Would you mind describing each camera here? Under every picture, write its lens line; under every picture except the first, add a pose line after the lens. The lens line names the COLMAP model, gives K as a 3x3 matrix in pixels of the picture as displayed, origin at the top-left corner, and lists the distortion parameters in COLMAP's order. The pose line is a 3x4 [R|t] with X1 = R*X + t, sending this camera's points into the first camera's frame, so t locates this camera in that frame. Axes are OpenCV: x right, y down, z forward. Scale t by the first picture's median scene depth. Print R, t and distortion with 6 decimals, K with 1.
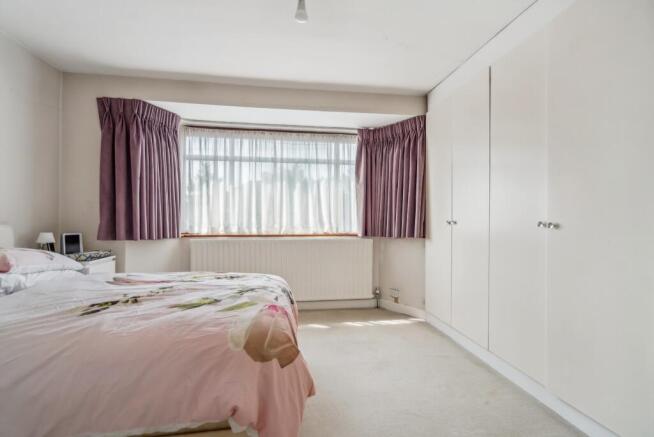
lens RADIAL K [[299.5, 0, 327.3], [0, 299.5, 220.6], [0, 0, 1]] dist [-0.002013, 0.000134]
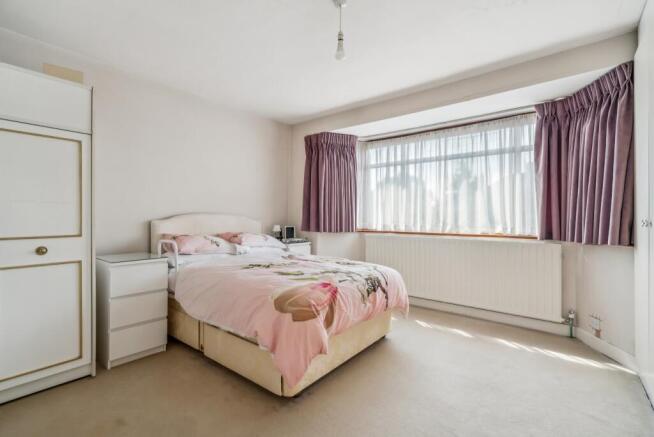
lens RADIAL K [[302.8, 0, 327.0], [0, 302.8, 218.5], [0, 0, 1]] dist [0.000125, 0.000625]
pose [[0.668412, 0.005138, -0.743774, 0.353812], [-0.007496, 0.999972, 0.000172, 0.000323], [0.743754, 0.005461, 0.668431, 0.052510]]
